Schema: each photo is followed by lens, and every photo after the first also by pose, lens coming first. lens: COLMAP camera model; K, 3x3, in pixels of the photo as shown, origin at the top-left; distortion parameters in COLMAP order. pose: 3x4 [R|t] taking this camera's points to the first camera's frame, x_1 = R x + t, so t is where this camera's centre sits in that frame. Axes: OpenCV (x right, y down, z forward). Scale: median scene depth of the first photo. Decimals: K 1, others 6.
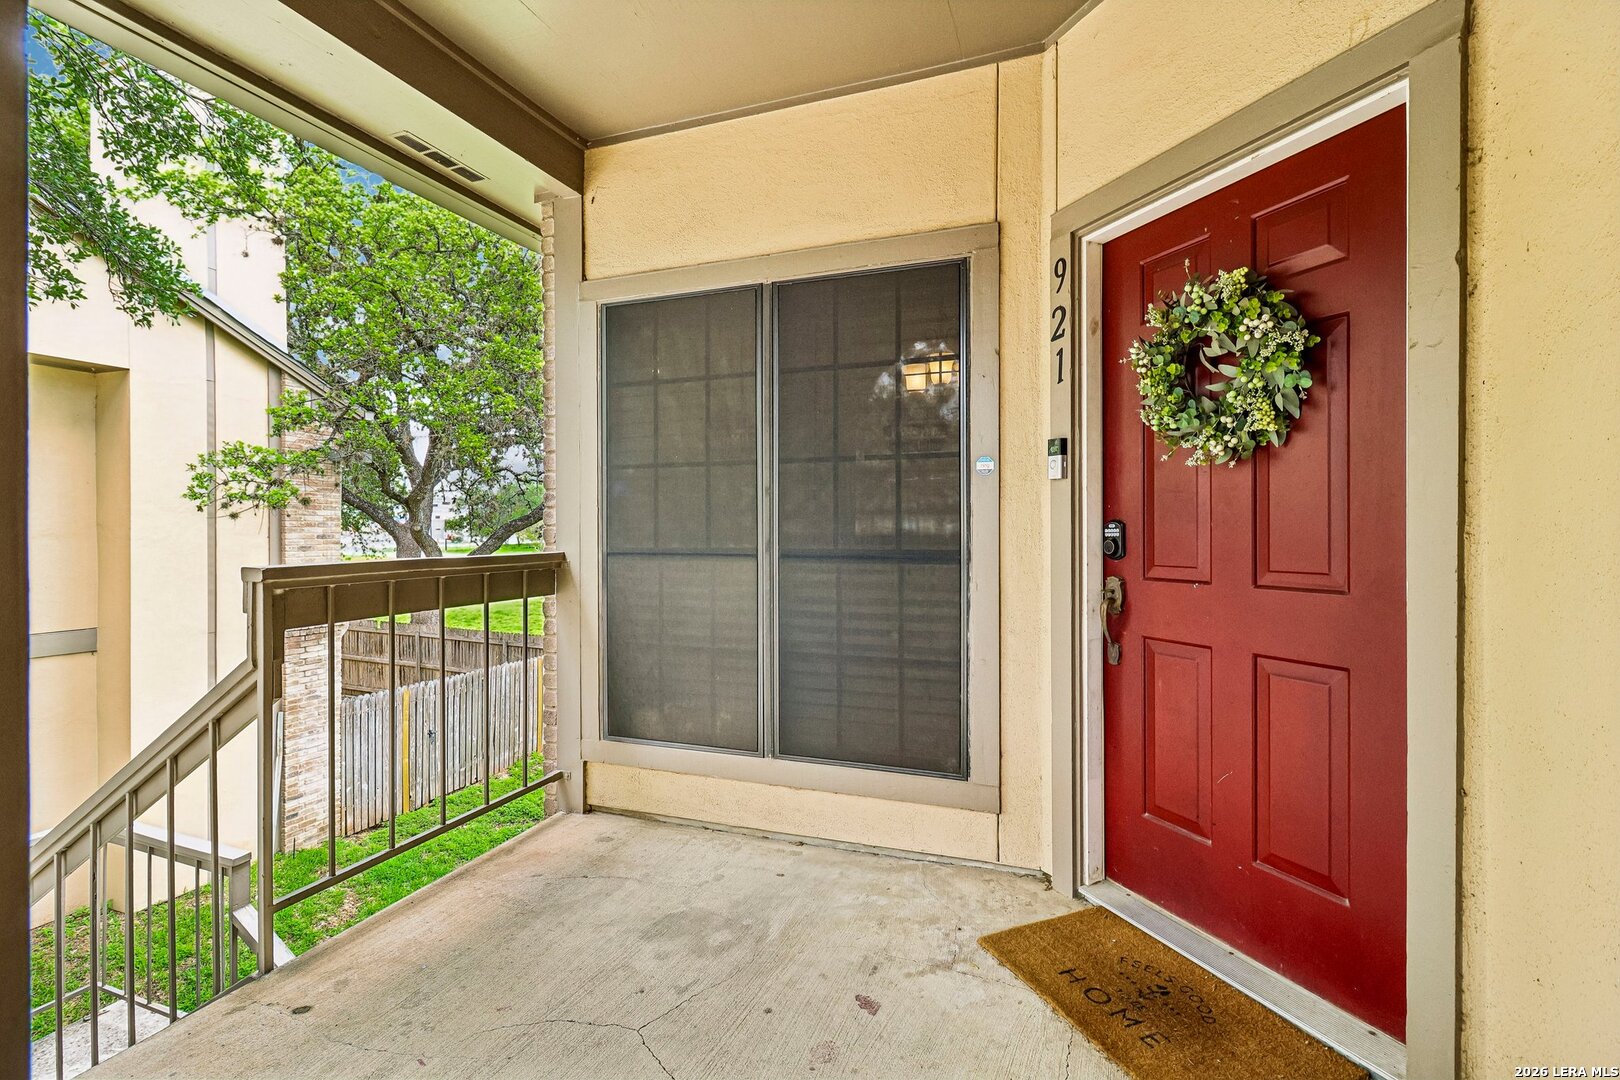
lens RADIAL K [[750.4, 0, 808.9], [0, 750.4, 534.7], [0, 0, 1]] dist [0.001111, -0.000709]
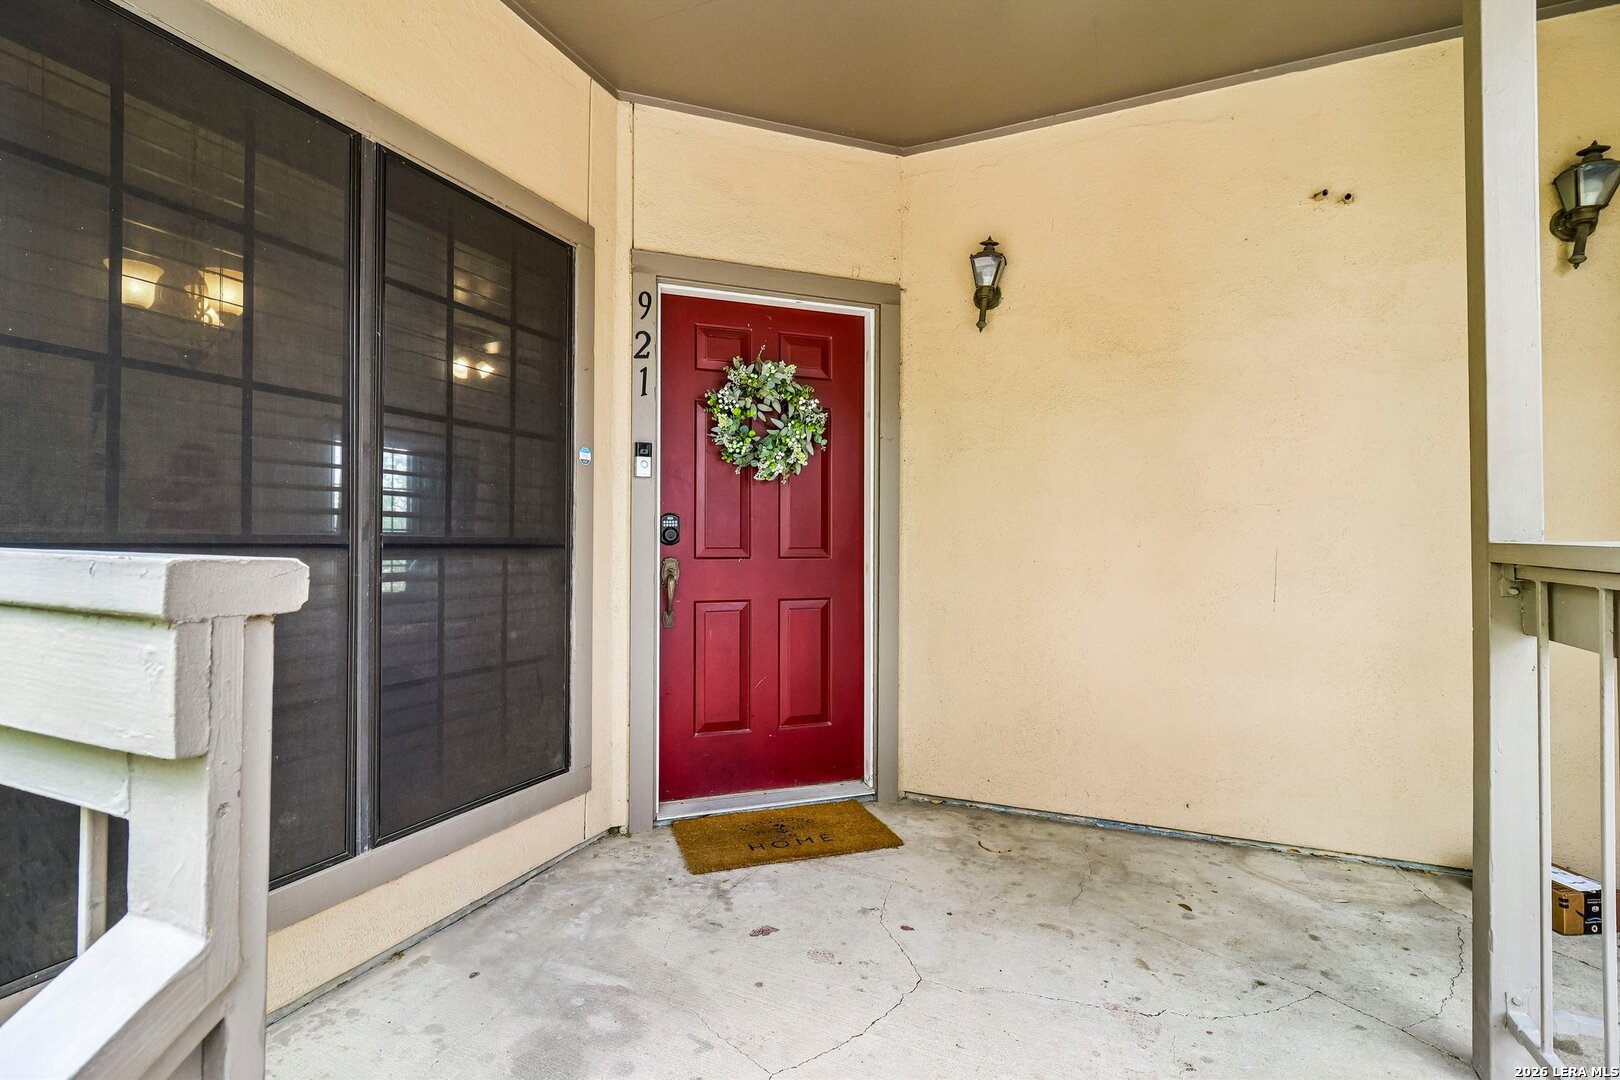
lens RADIAL K [[750.4, 0, 808.9], [0, 750.4, 534.7], [0, 0, 1]] dist [0.001111, -0.000709]
pose [[0.049855, 0.018030, 0.998594, -0.829736], [0.006621, 0.999809, -0.018382, 0.039600], [-0.998735, 0.007528, 0.049726, 0.685040]]
